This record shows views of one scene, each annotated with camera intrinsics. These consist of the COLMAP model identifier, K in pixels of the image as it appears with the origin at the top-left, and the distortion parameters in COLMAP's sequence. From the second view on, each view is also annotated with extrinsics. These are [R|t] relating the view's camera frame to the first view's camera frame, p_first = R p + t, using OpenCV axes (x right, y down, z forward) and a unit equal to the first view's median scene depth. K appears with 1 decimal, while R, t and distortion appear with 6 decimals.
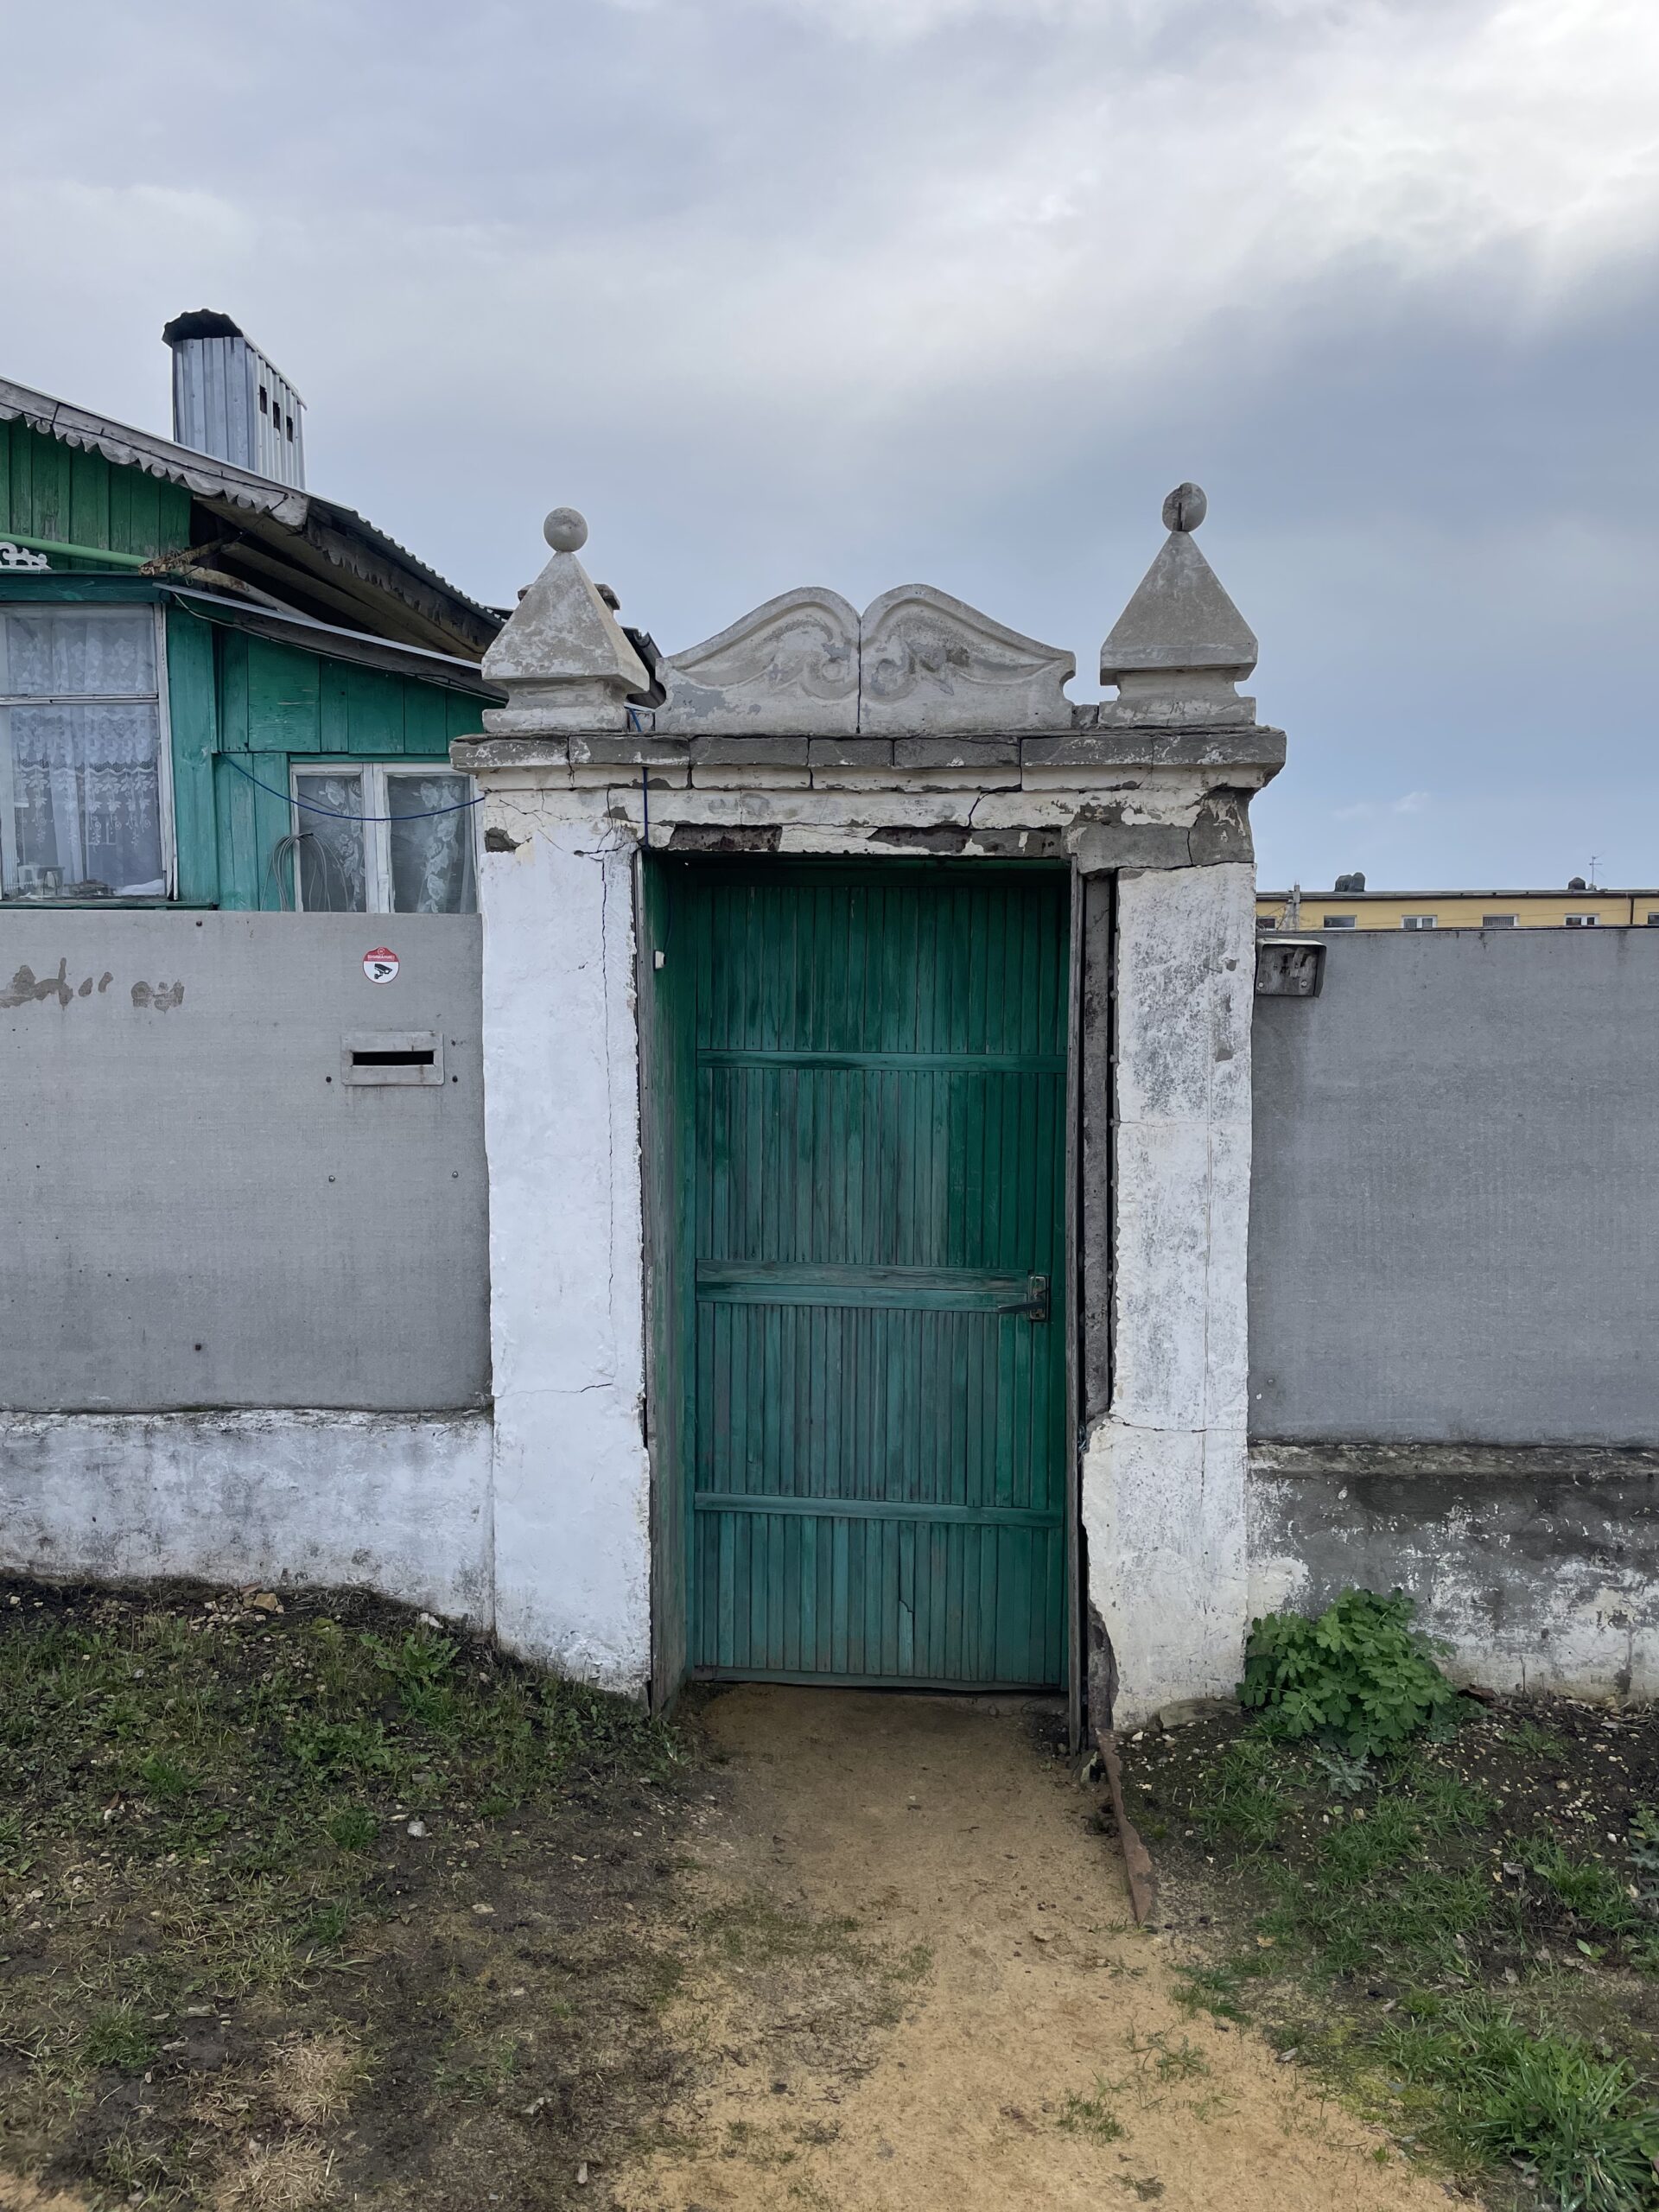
lens RADIAL K [[1667.1, 0, 824.1], [0, 1667.1, 1084.9], [0, 0, 1]] dist [0.099952, -0.136679]
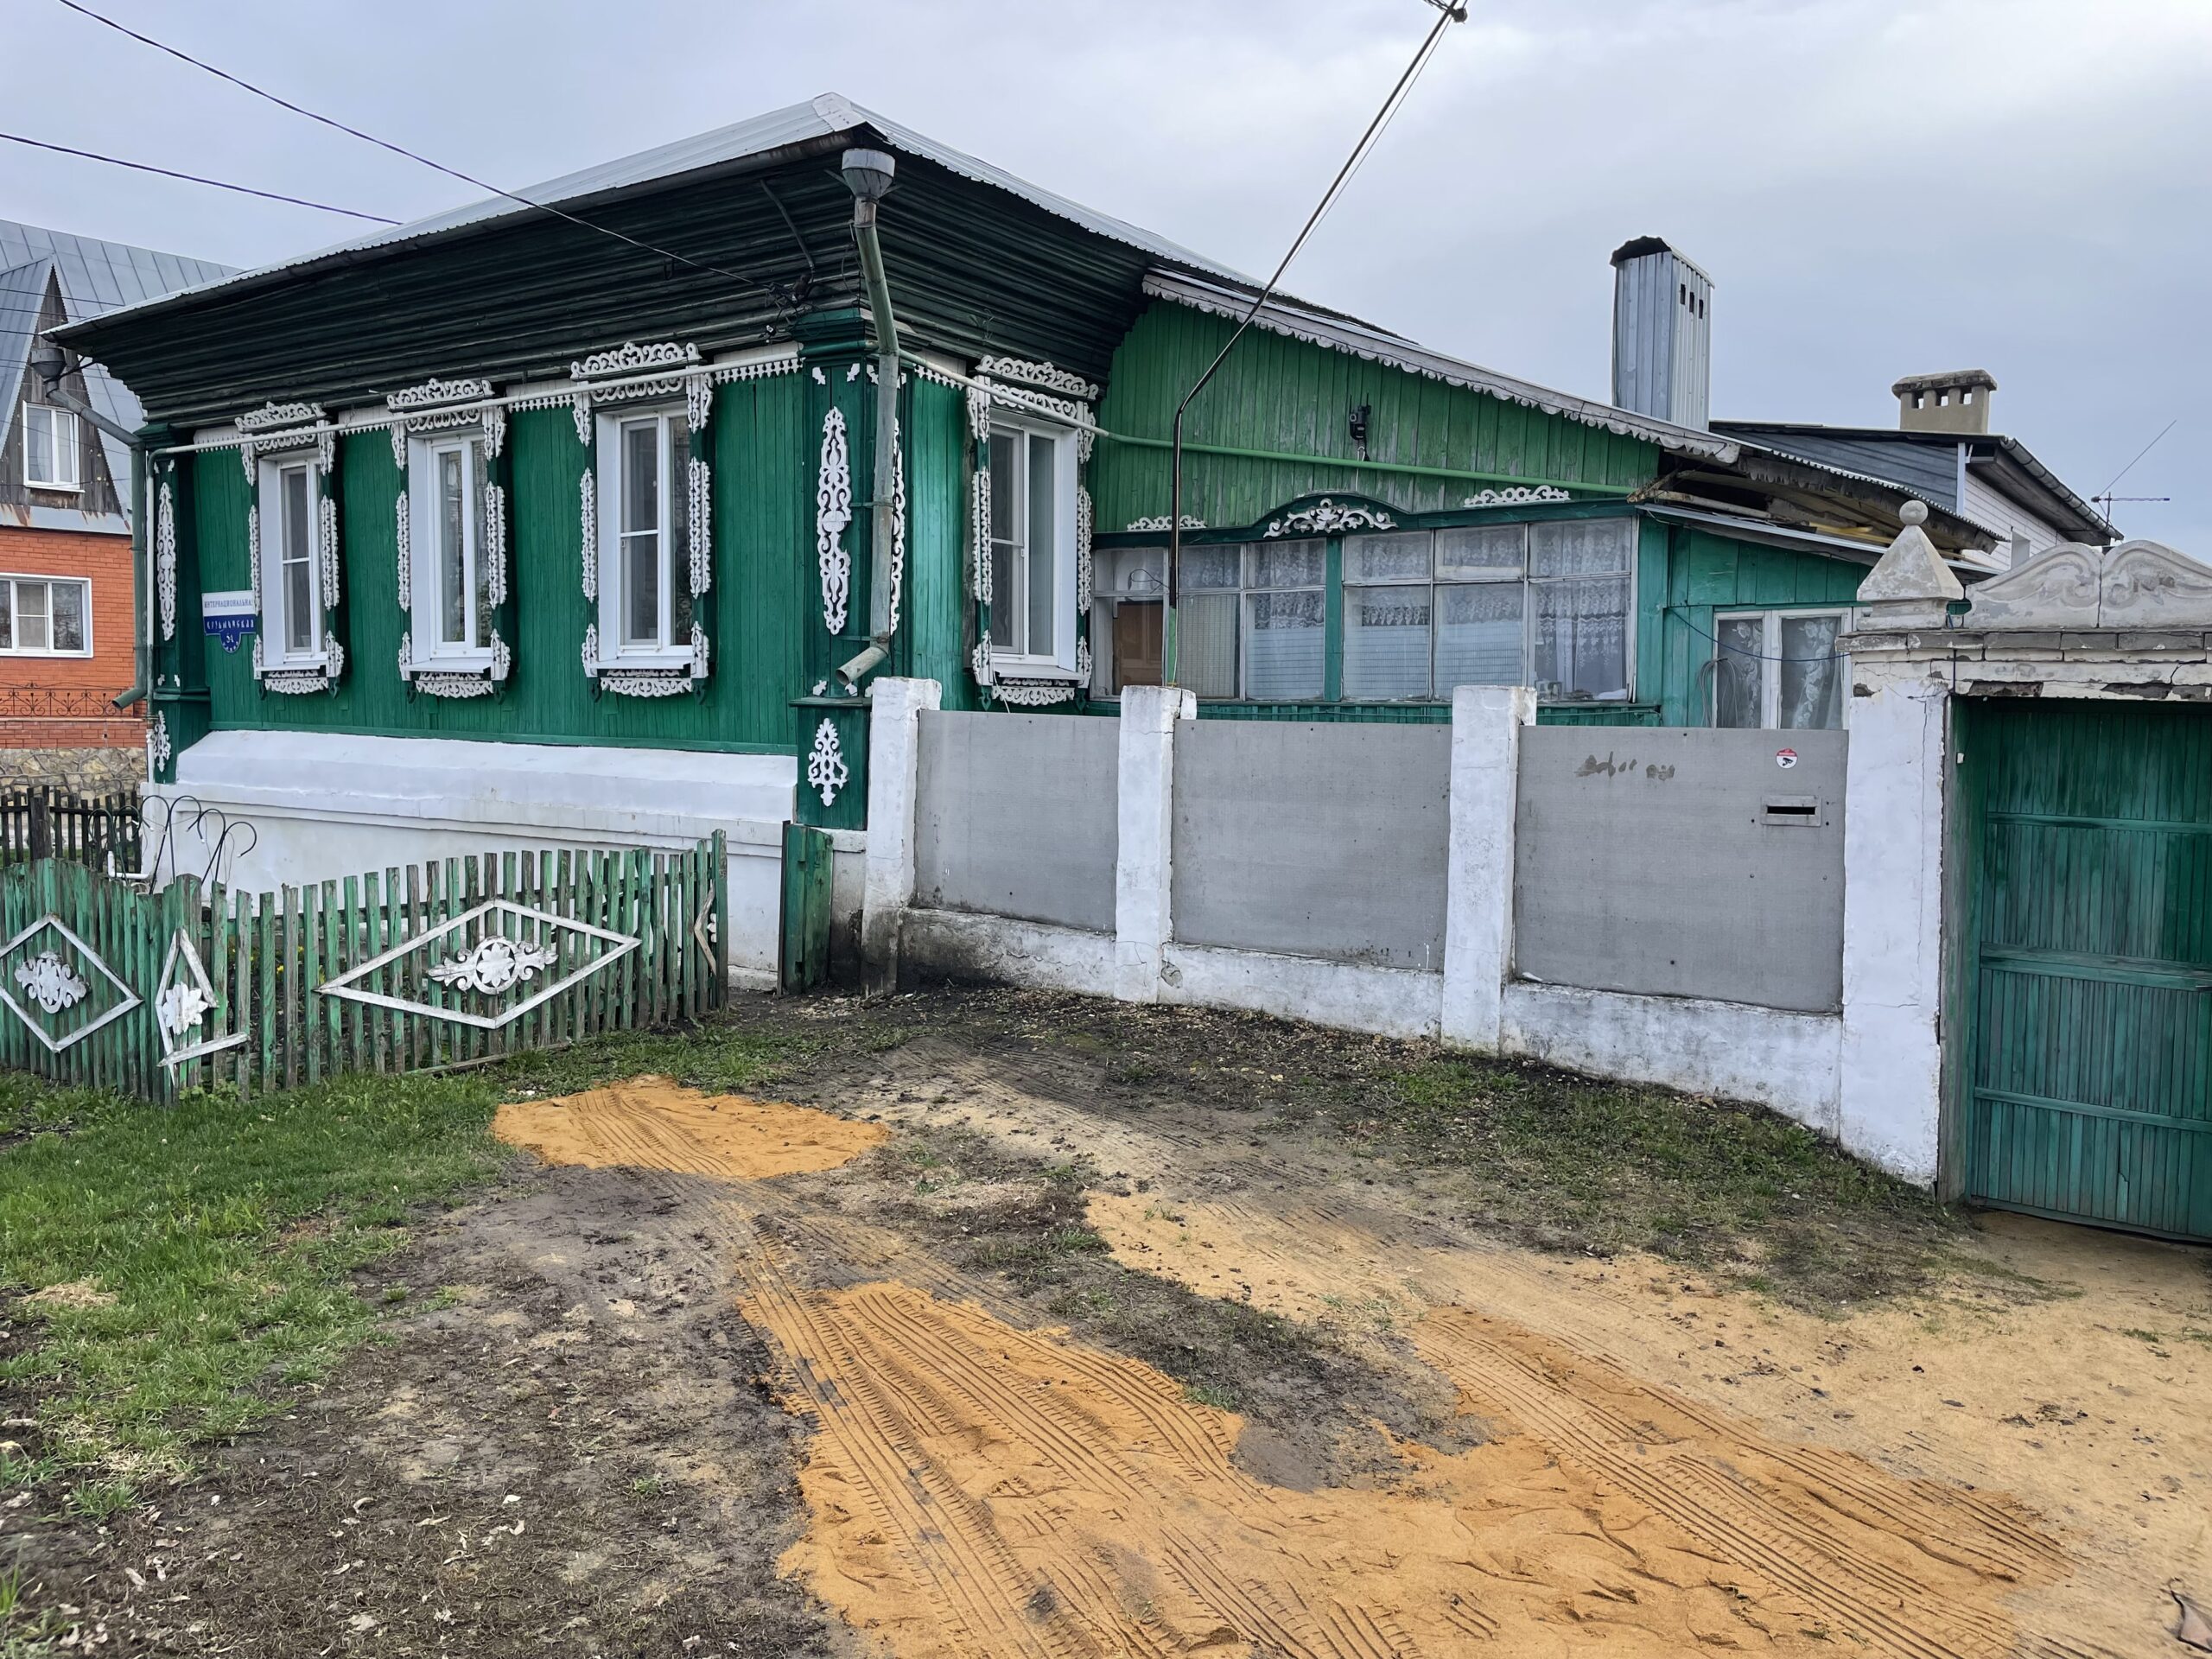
lens RADIAL K [[1667.1, 0, 1121.6], [0, 1667.1, 815.8], [0, 0, 1]] dist [0.099952, -0.136679]
pose [[0.826418, 0.040627, -0.561589, 0.162458], [-0.045348, 0.998956, 0.005535, 0.012118], [0.561227, 0.020892, 0.827398, -0.880971]]
